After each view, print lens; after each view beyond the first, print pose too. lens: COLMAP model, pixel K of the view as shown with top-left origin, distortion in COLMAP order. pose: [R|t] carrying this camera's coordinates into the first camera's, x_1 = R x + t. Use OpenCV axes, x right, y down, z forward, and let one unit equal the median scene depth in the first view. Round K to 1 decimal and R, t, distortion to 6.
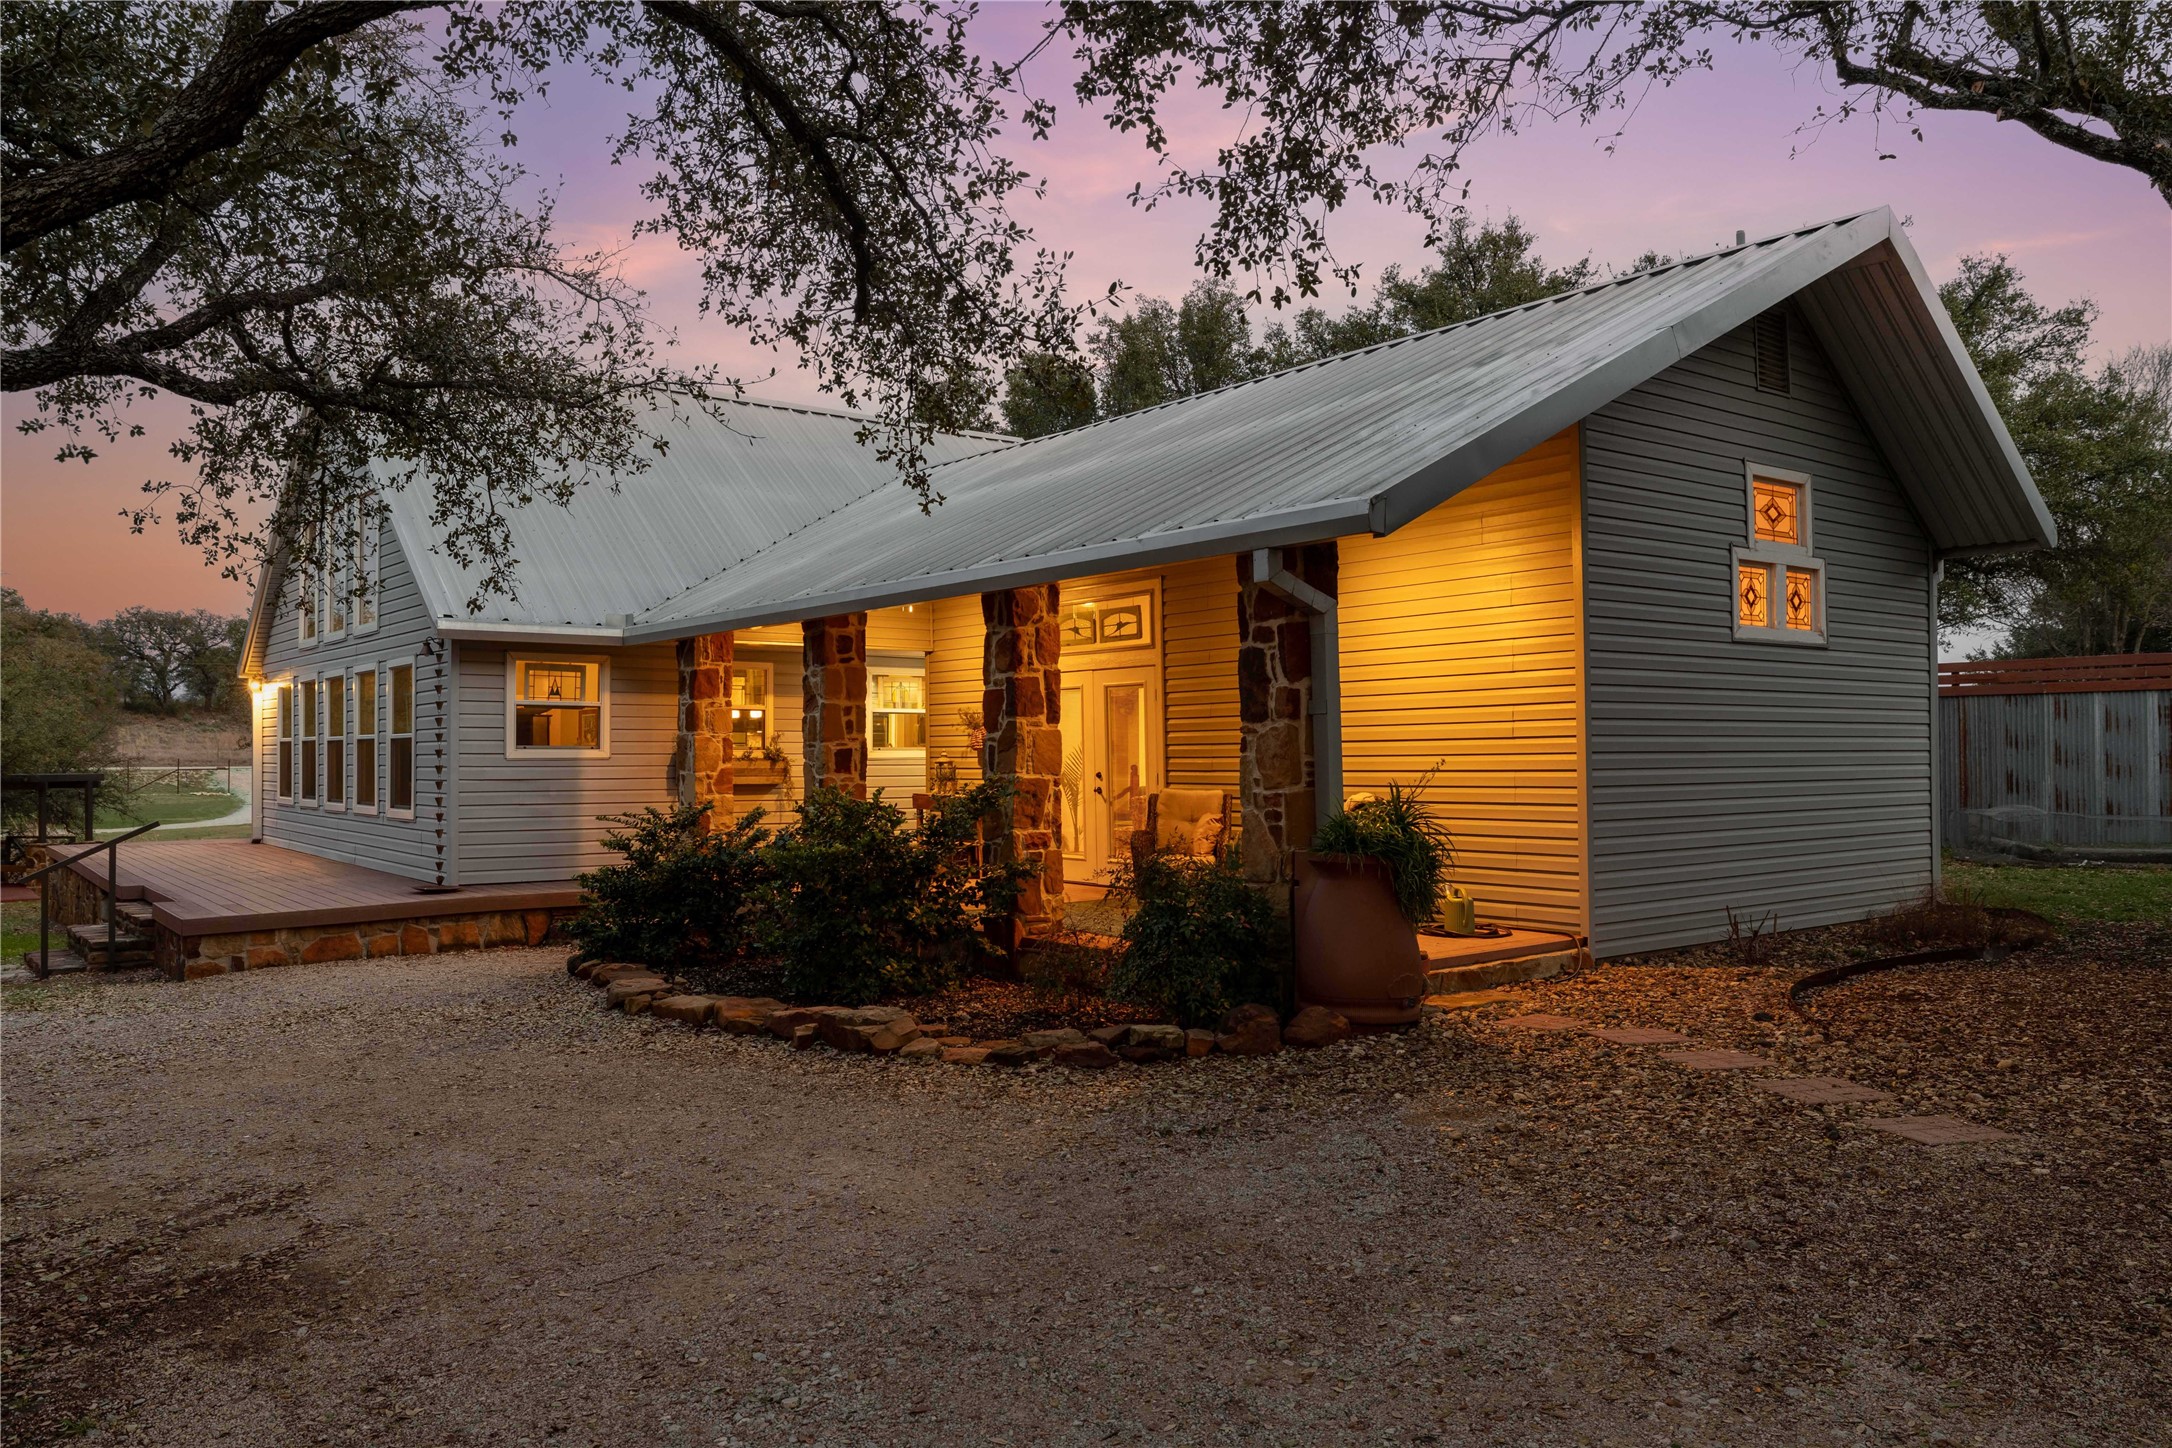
lens RADIAL K [[1567.5, 0, 1086.5], [0, 1567.5, 727.6], [0, 0, 1]] dist [0.001224, 0.000024]
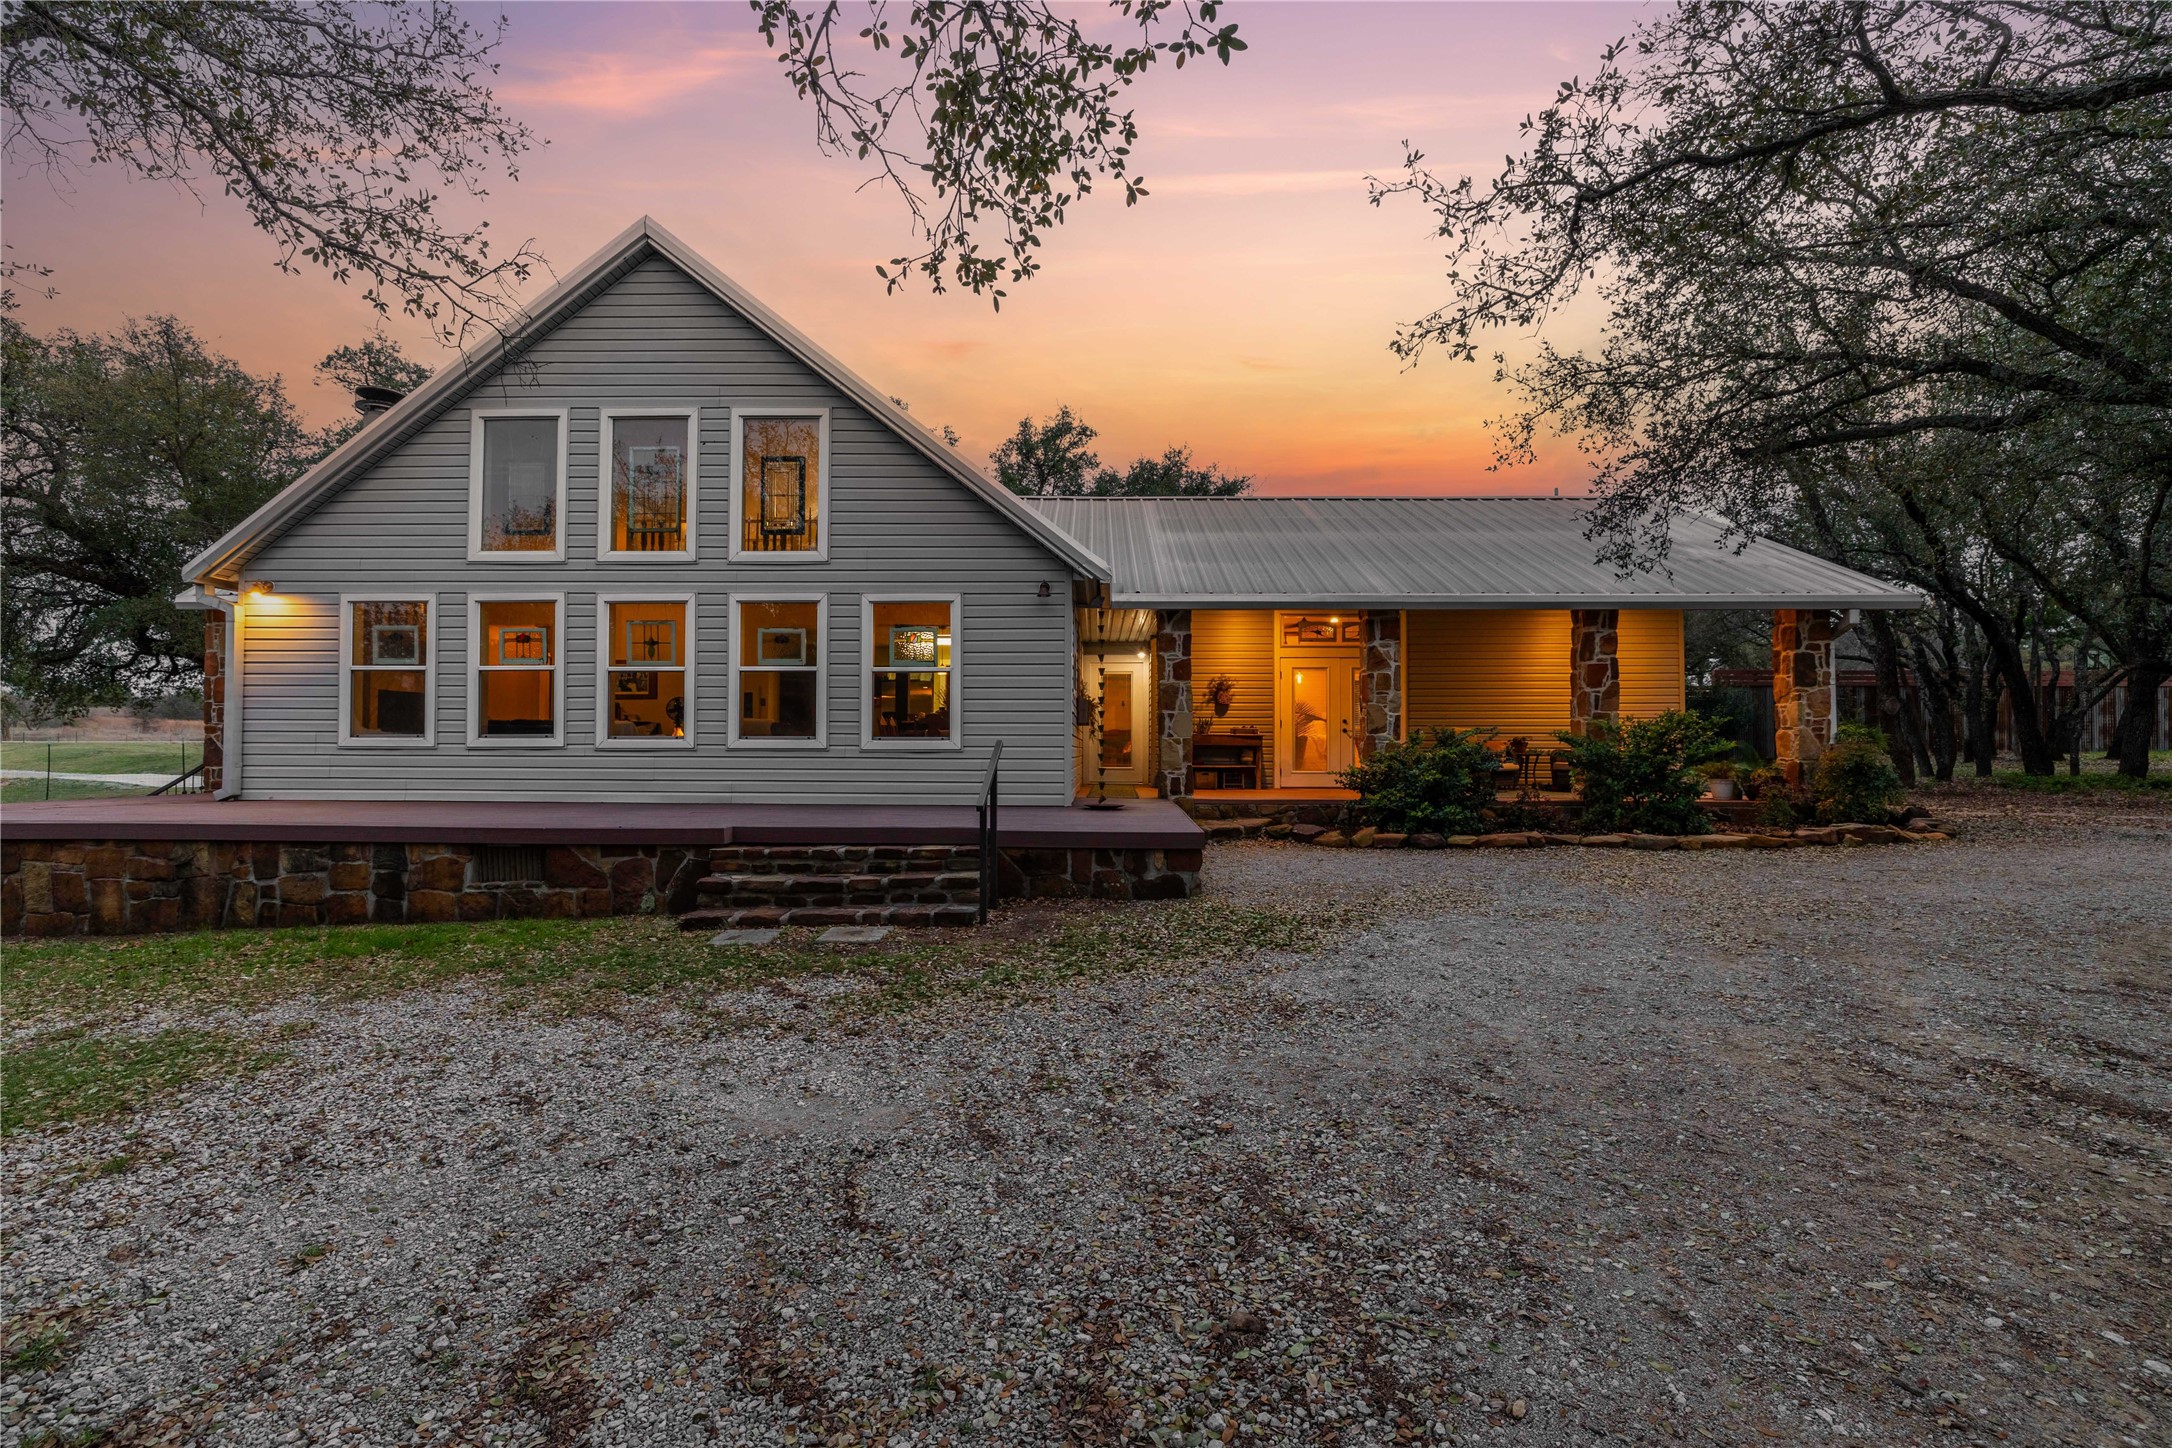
lens RADIAL K [[964.8, 0, 1085.9], [0, 964.8, 726.7], [0, 0, 1]] dist [-0.002765, -0.000081]
pose [[0.619560, 0.022106, 0.784638, -1.278048], [-0.019350, 0.999730, -0.012887, 0.072306], [-0.784710, -0.007198, 0.619821, 0.778892]]
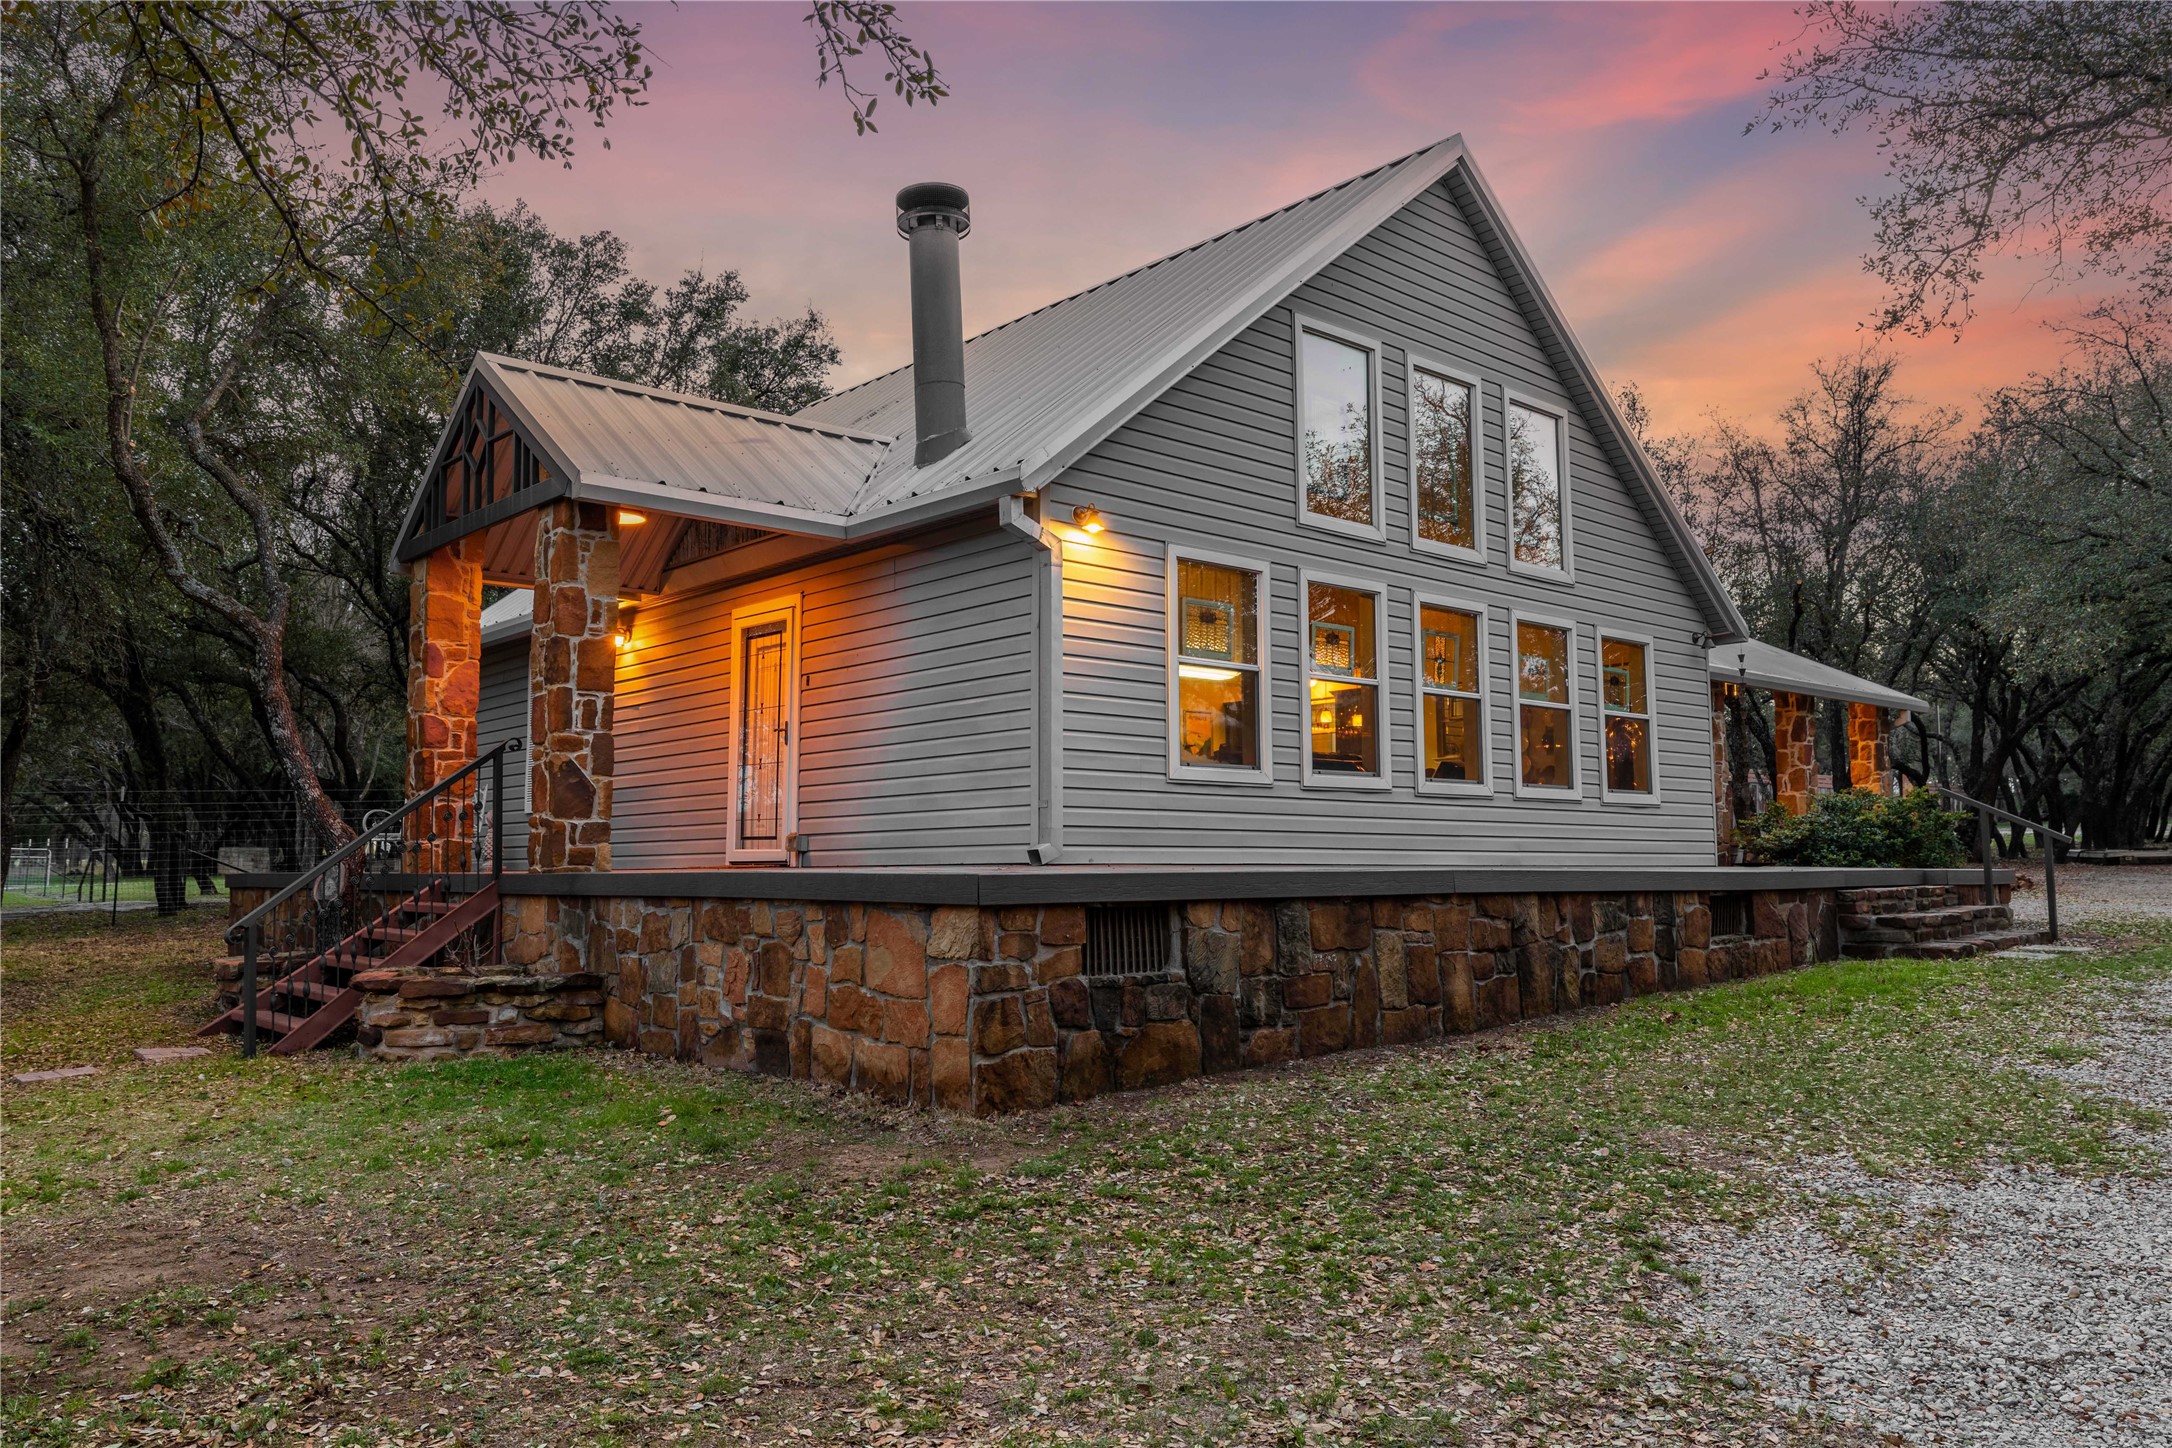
lens RADIAL K [[1576.5, 0, 1085.3], [0, 1576.5, 725.0], [0, 0, 1]] dist [0.011230, 0.000141]
pose [[-0.084235, 0.097319, 0.991682, -1.990951], [-0.011010, 0.995068, -0.098586, 0.160485], [-0.996385, -0.019223, -0.082748, 2.109630]]
